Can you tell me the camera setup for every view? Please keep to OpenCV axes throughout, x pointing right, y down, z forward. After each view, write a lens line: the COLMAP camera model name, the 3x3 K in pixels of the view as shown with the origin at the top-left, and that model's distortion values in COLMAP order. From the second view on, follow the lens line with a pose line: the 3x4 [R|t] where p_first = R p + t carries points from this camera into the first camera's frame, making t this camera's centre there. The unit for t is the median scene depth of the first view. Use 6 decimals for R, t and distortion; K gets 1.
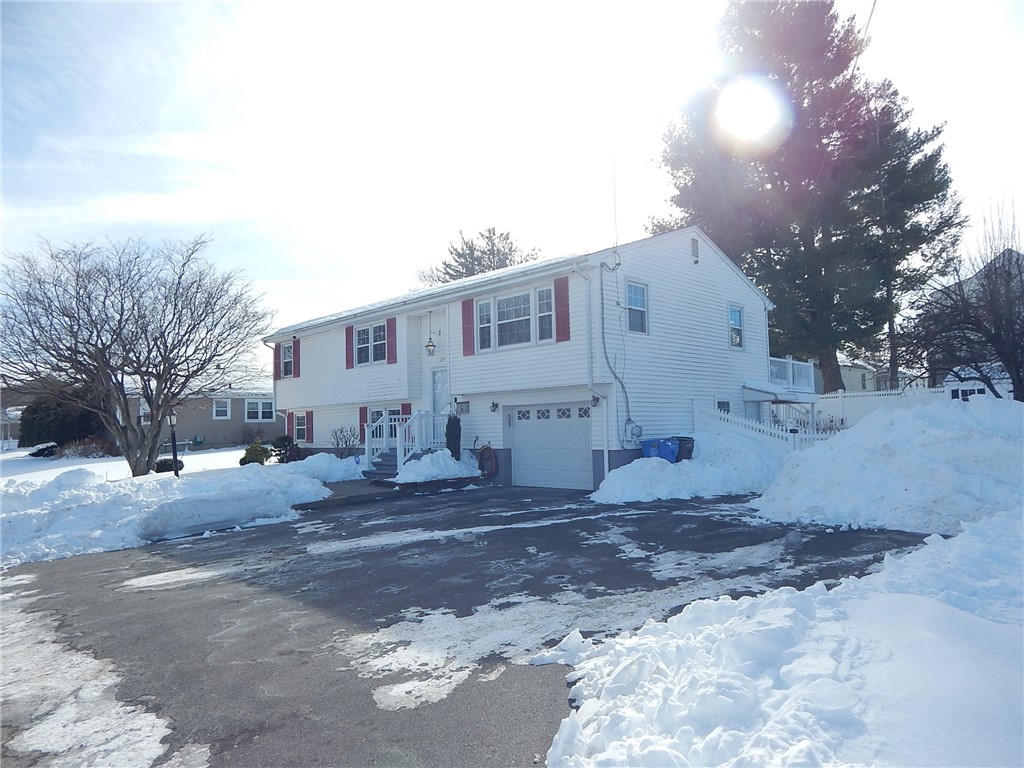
lens RADIAL K [[688.2, 0, 512.3], [0, 688.2, 386.0], [0, 0, 1]] dist [0.027867, -0.009459]
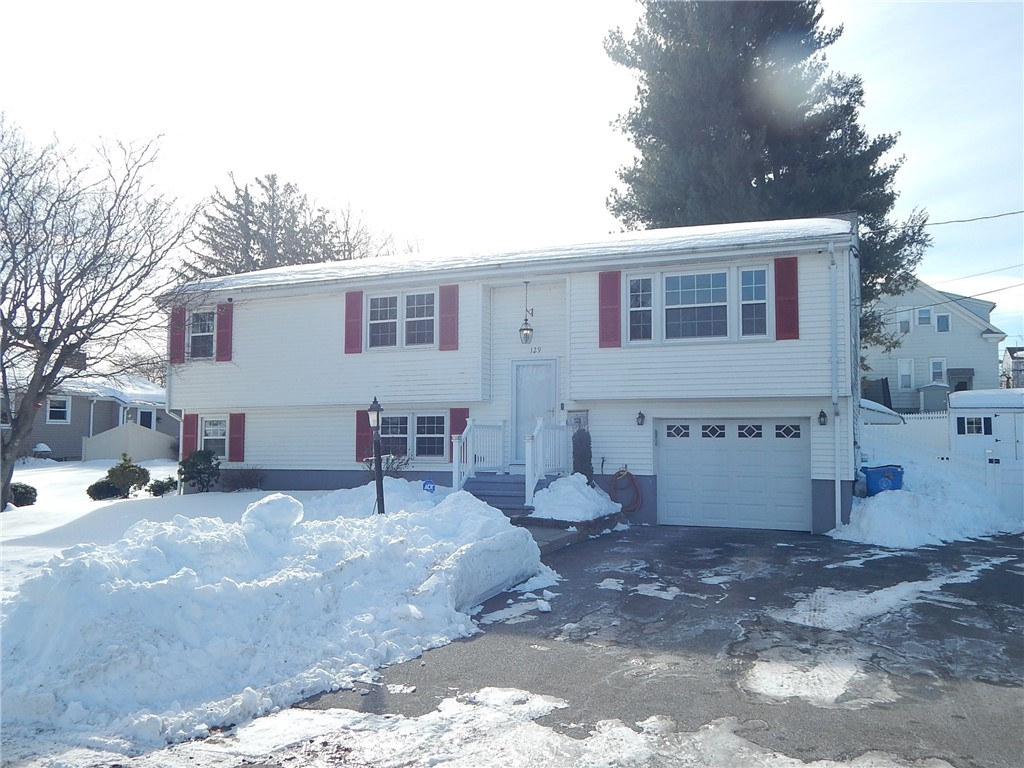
lens RADIAL K [[860.4, 0, 511.8], [0, 860.4, 382.7], [0, 0, 1]] dist [0.001049, 0.006674]
pose [[0.938672, 0.055089, 0.340383, -0.471583], [-0.050556, 0.998475, -0.022180, 0.018777], [-0.341086, 0.003611, 0.940025, 0.172320]]
